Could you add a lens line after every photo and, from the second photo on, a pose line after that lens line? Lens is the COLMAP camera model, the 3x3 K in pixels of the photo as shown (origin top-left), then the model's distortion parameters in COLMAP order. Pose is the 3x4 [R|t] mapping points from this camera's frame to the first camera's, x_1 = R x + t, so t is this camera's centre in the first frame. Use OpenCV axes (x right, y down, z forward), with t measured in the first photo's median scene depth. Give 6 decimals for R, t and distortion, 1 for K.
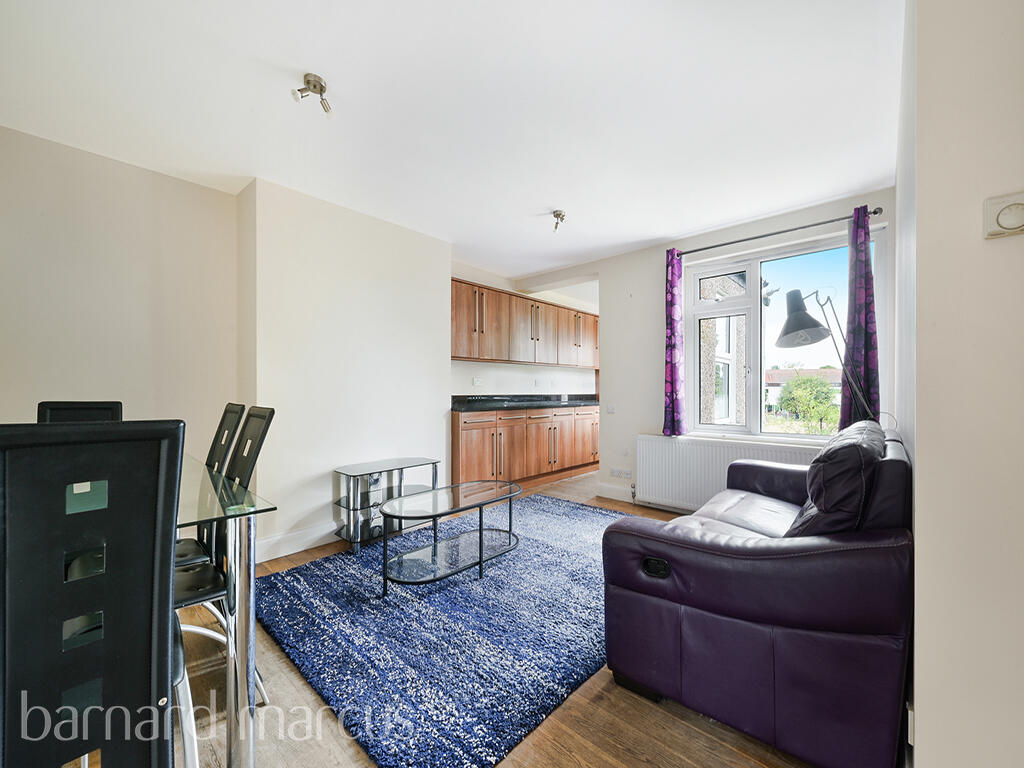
lens RADIAL K [[414.9, 0, 510.7], [0, 414.9, 386.4], [0, 0, 1]] dist [0.001376, 0.000005]
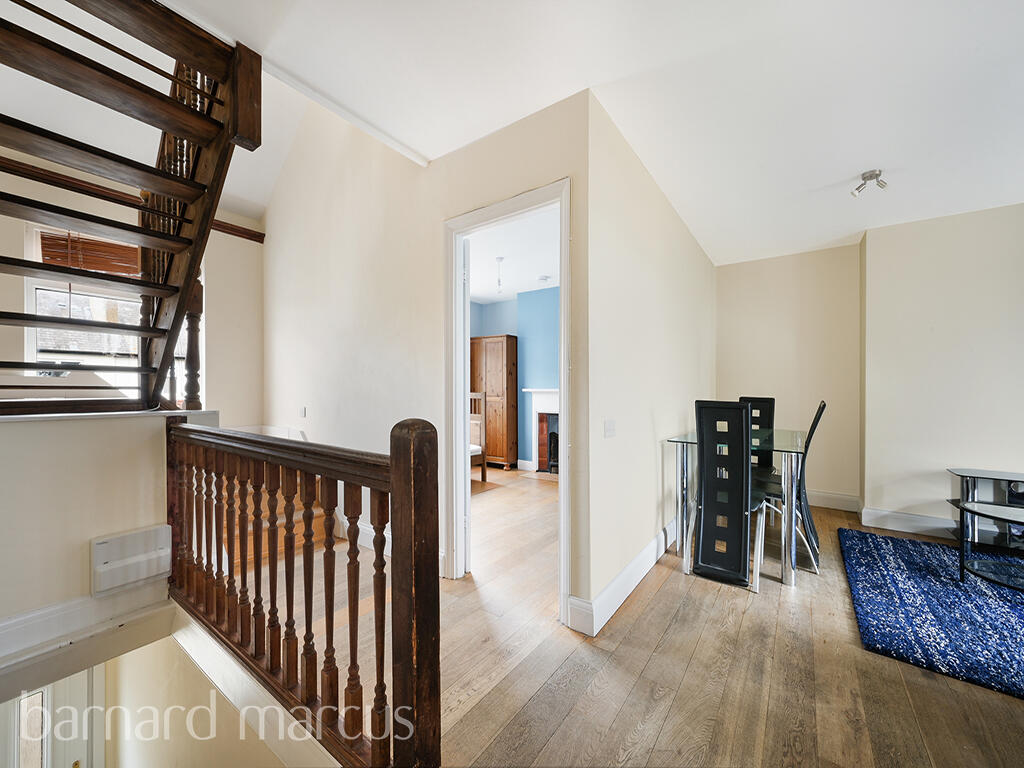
lens RADIAL K [[414.9, 0, 509.5], [0, 414.9, 387.6], [0, 0, 1]] dist [0.001376, 0.000005]
pose [[0.126152, 0.000286, -0.992011, 0.672664], [-0.005920, 0.999982, -0.000464, 0.000938], [0.991993, 0.005931, 0.126151, -0.340264]]
